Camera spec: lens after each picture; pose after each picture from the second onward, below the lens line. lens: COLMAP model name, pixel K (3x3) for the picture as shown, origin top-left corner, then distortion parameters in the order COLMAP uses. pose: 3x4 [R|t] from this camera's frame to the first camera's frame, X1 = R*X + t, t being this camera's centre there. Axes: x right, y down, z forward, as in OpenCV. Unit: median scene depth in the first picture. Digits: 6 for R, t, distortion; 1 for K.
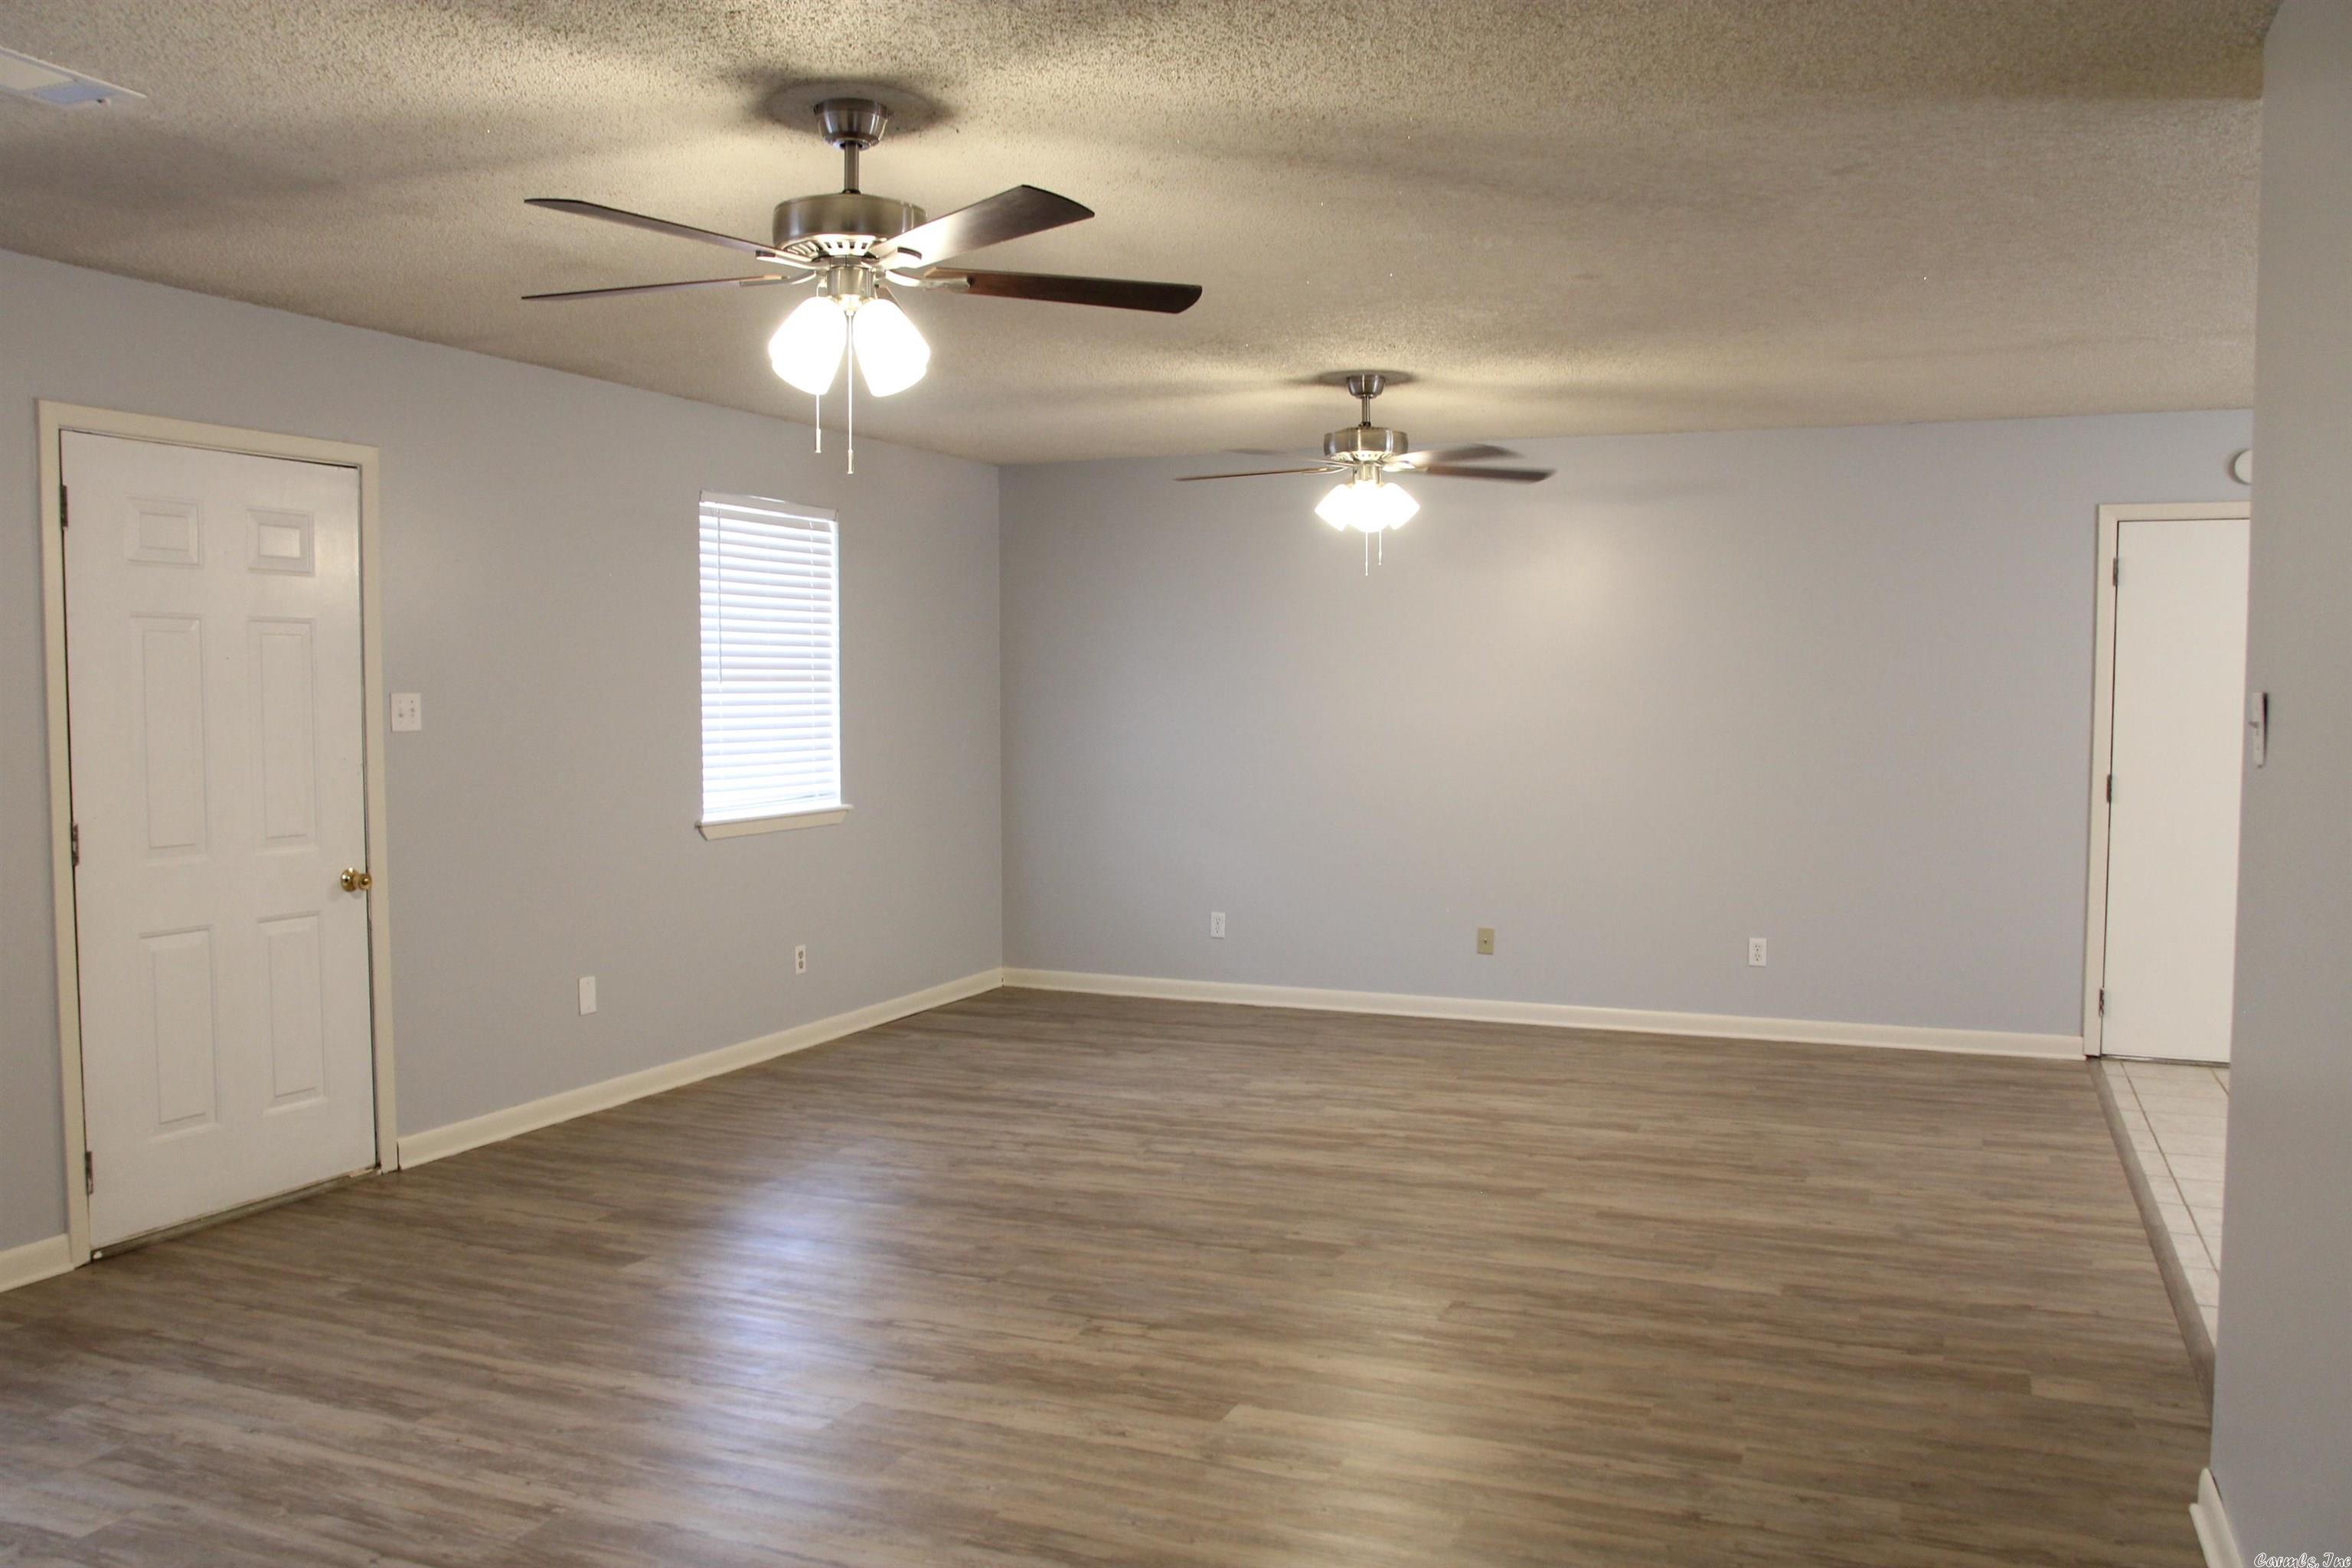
lens RADIAL K [[1844.3, 0, 1171.7], [0, 1844.3, 800.4], [0, 0, 1]] dist [-0.126564, 0.106338]
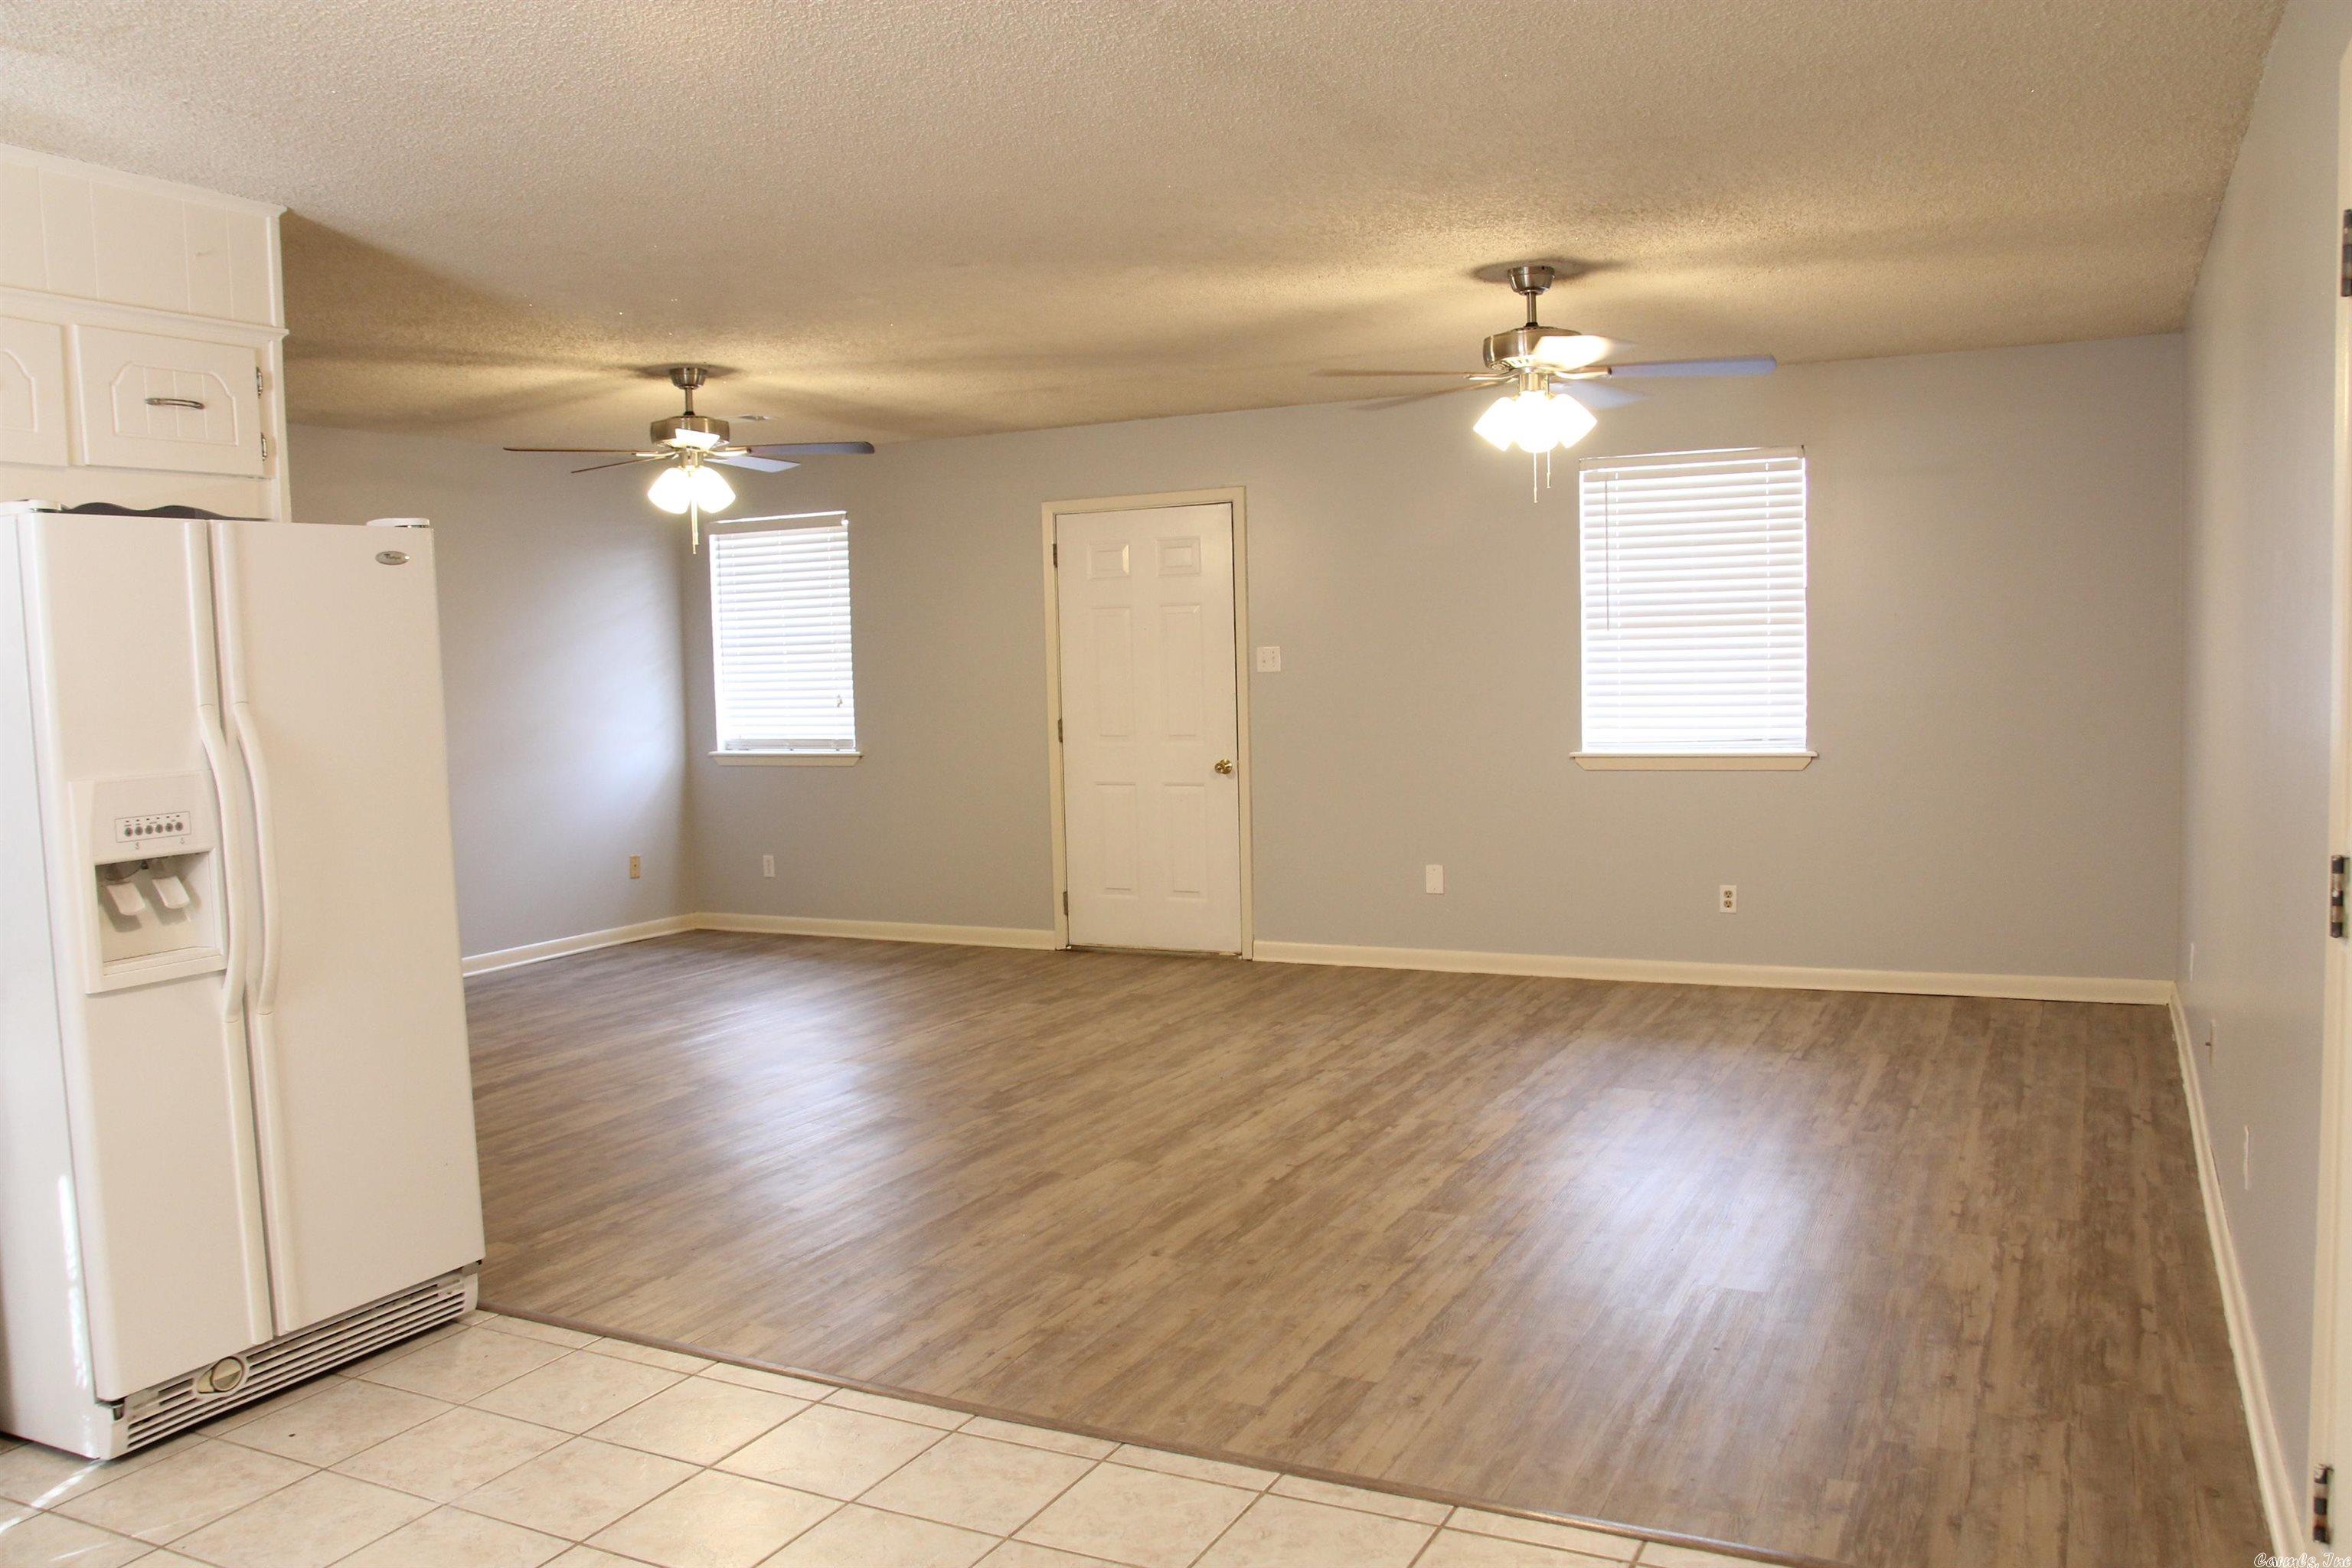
lens RADIAL K [[1844.3, 0, 1185.4], [0, 1844.3, 788.5], [0, 0, 1]] dist [-0.126564, 0.106338]
pose [[-0.055431, 0.076423, -0.995533, 1.449707], [-0.032548, 0.996398, 0.078302, -0.077650], [0.997932, 0.036743, -0.052744, 1.329908]]
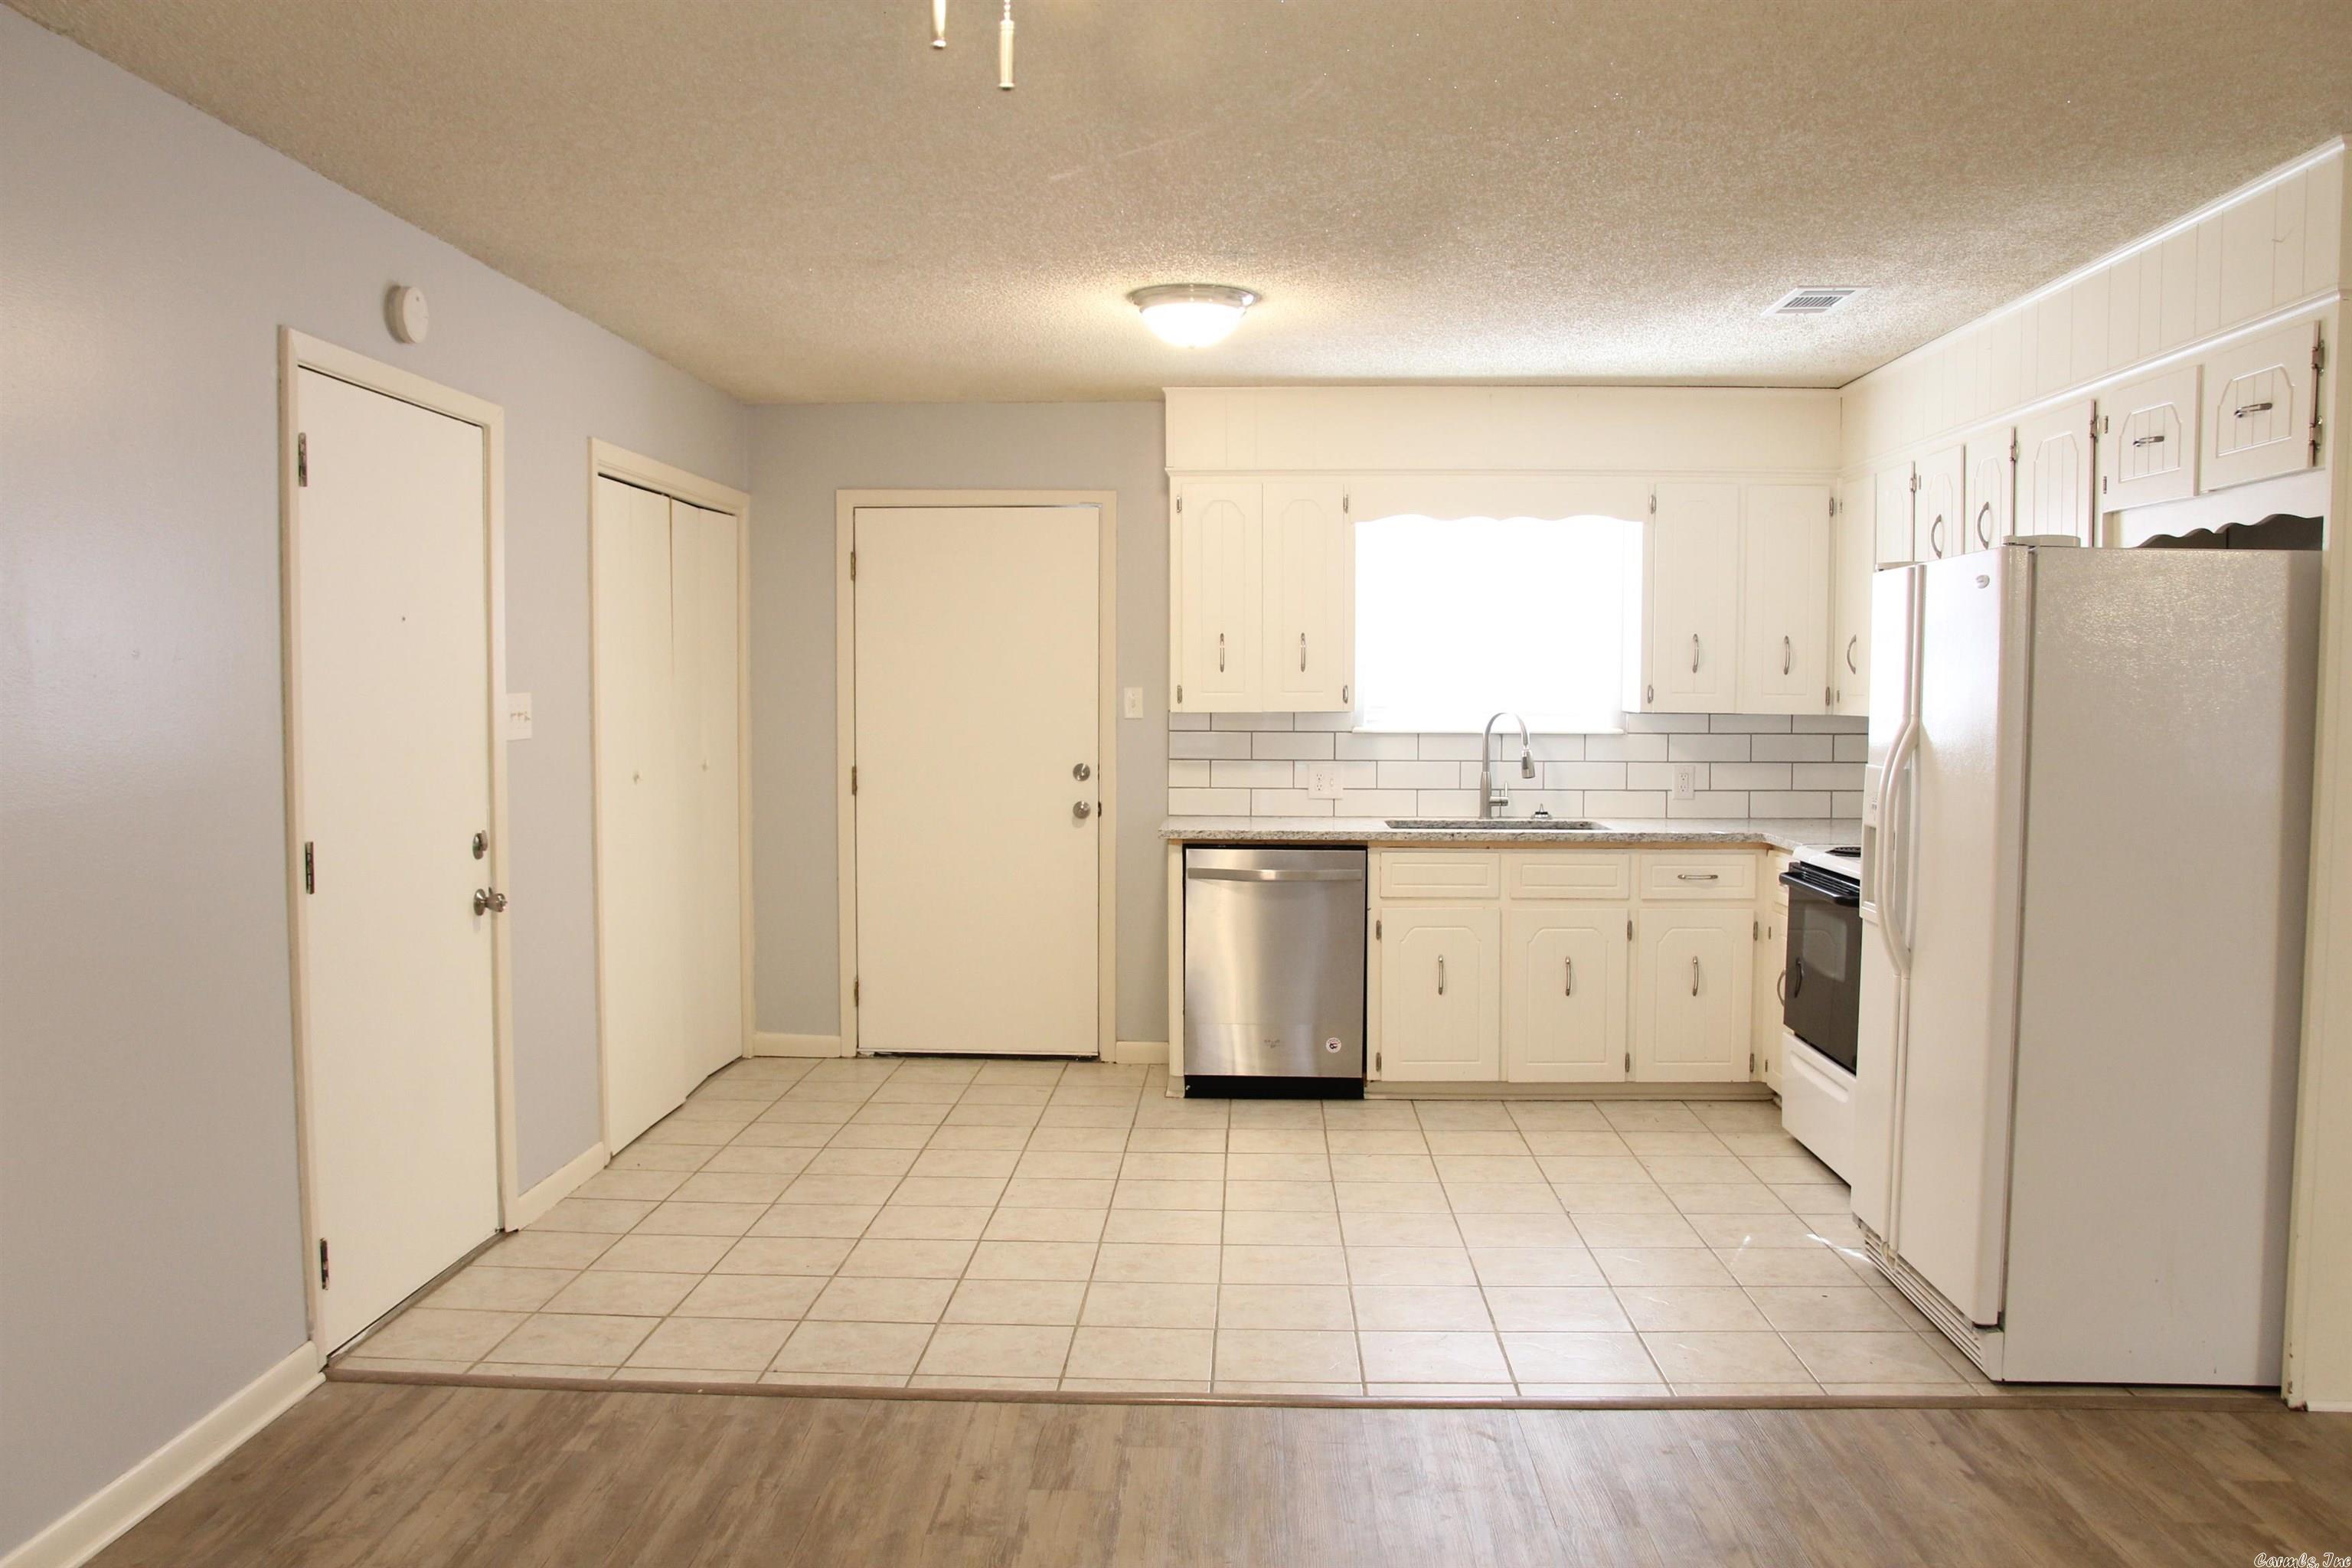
lens RADIAL K [[1844.3, 0, 1174.3], [0, 1844.3, 793.9], [0, 0, 1]] dist [-0.126564, 0.106338]
pose [[-0.357990, -0.059112, 0.931852, -0.110428], [0.052856, 0.995111, 0.083431, -0.099797], [-0.932228, 0.079121, -0.353115, 1.578759]]
